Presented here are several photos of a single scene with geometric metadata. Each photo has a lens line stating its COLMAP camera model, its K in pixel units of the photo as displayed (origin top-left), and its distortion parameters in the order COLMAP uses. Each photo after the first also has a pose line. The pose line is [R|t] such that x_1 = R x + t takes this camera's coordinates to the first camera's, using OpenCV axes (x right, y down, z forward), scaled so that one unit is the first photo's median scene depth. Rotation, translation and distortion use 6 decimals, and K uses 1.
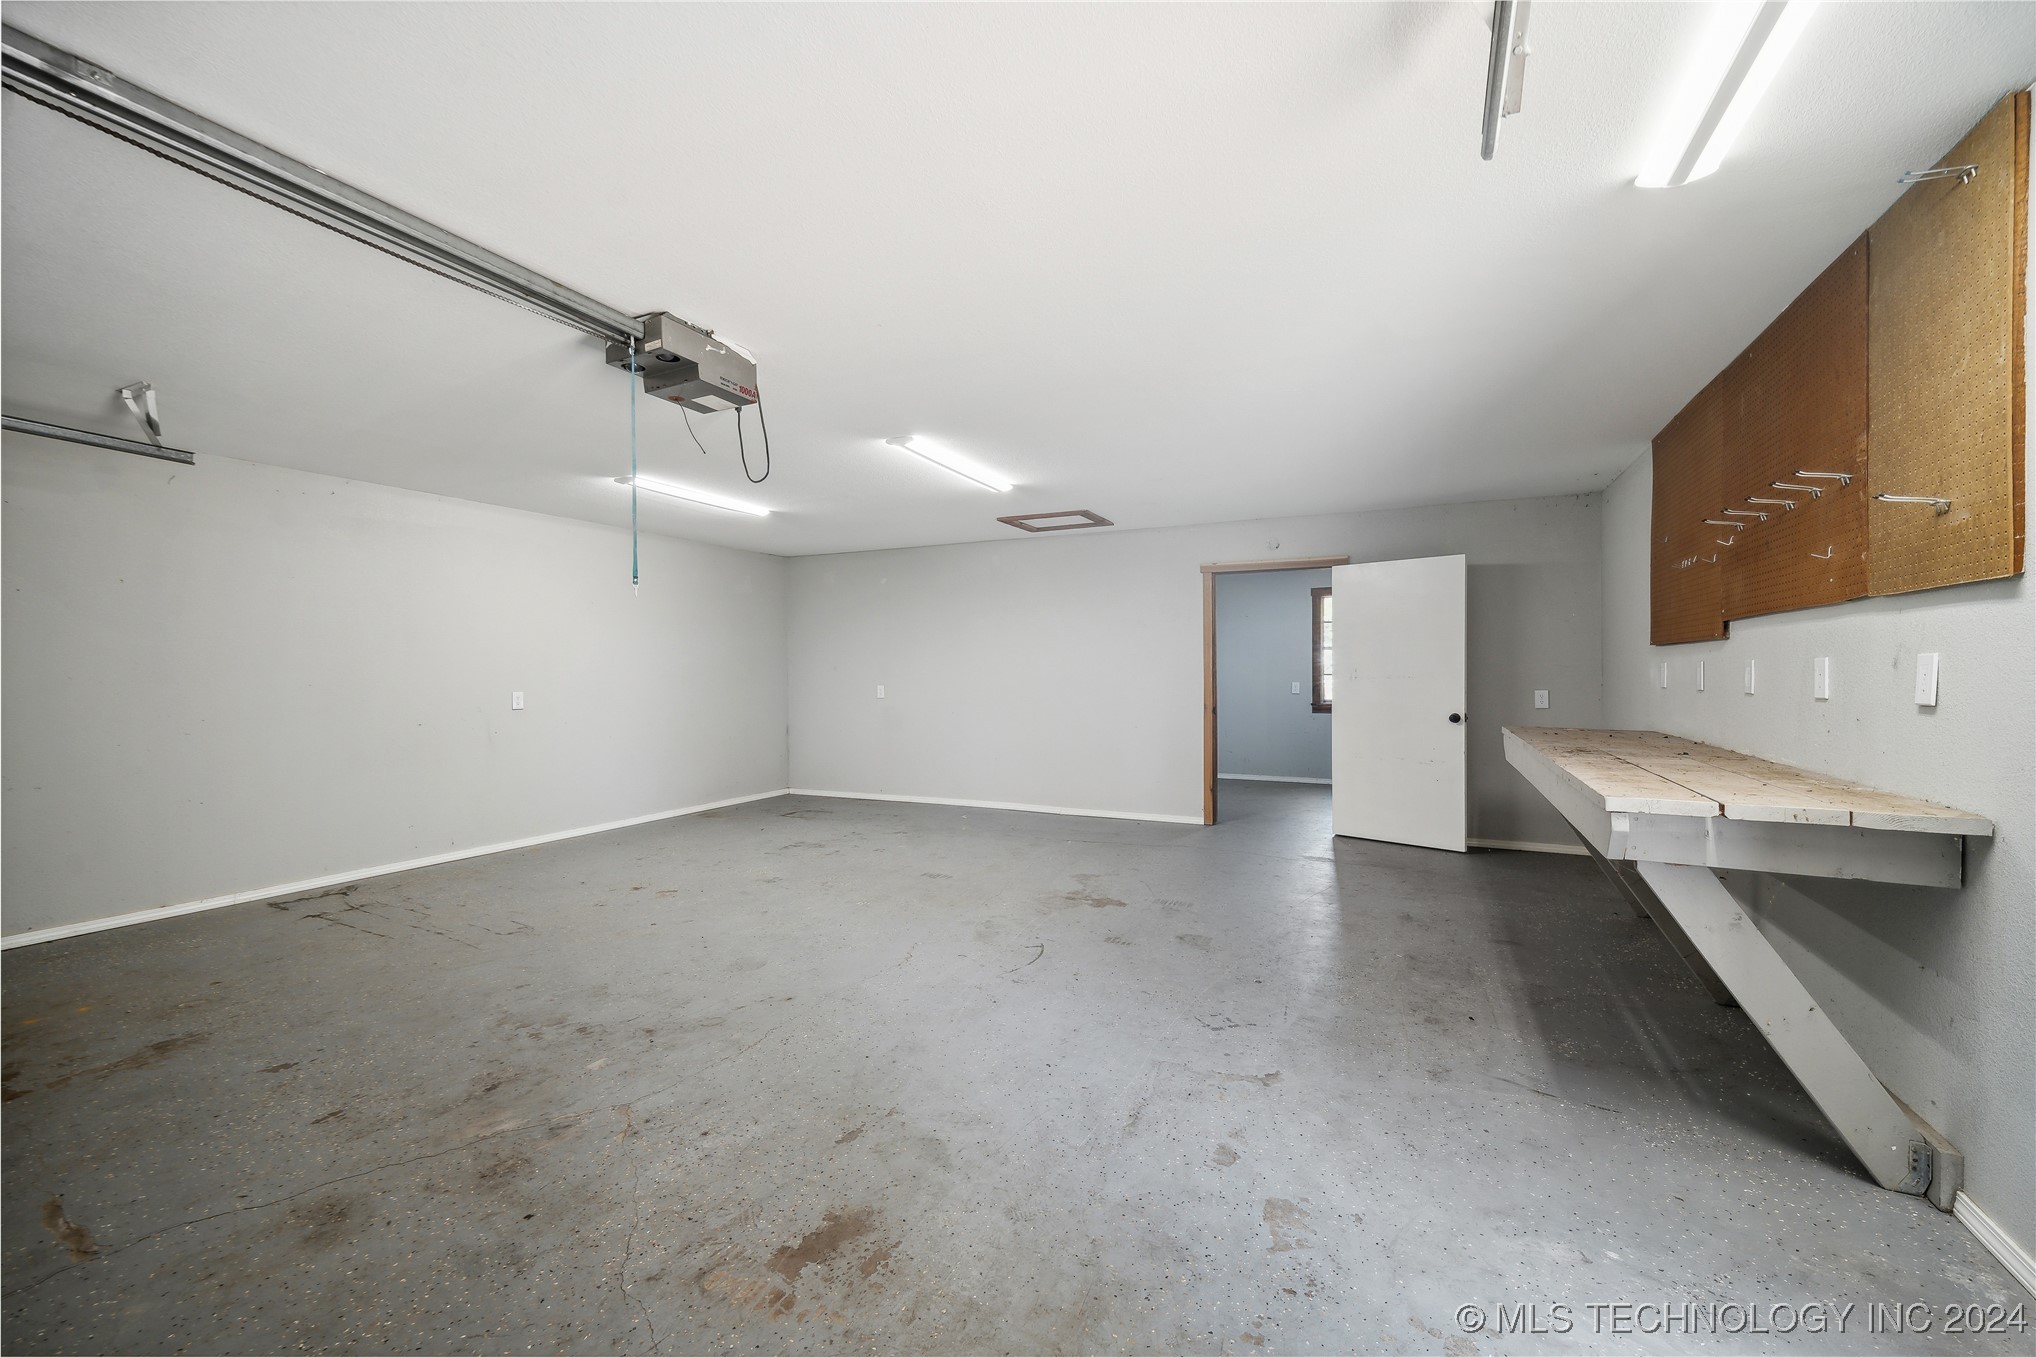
lens RADIAL K [[859.5, 0, 1021.4], [0, 859.5, 675.0], [0, 0, 1]] dist [0.010491, -0.001850]
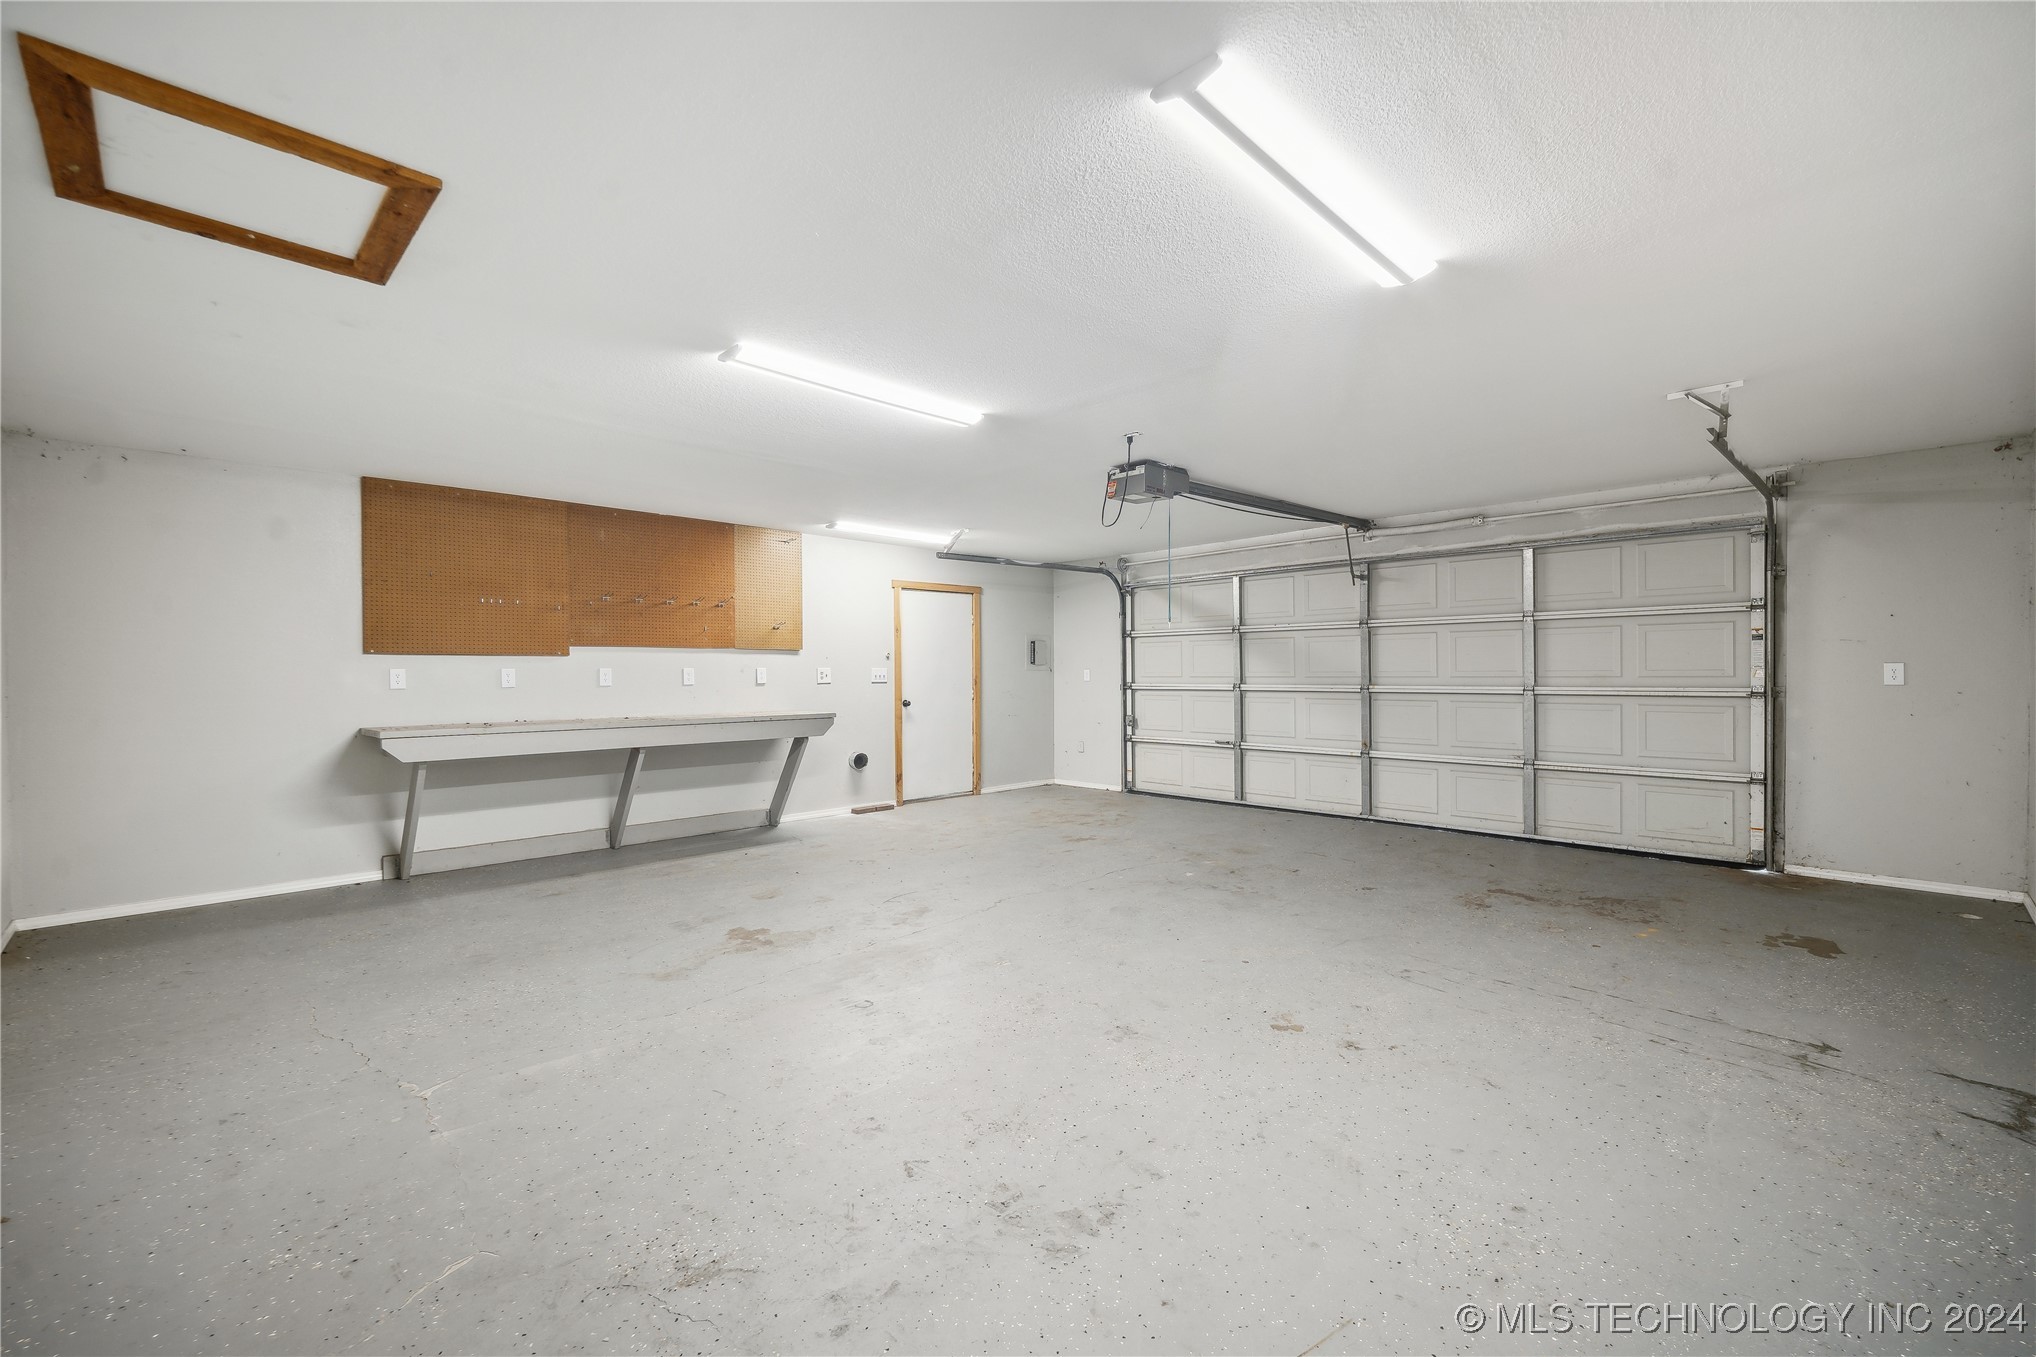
lens RADIAL K [[859.5, 0, 1016.6], [0, 859.5, 676.2], [0, 0, 1]] dist [0.010491, -0.001850]
pose [[-0.940659, 0.005597, 0.339307, -0.484214], [0.009053, 0.999922, 0.008605, -0.004548], [-0.339233, 0.011166, -0.940636, 1.806871]]
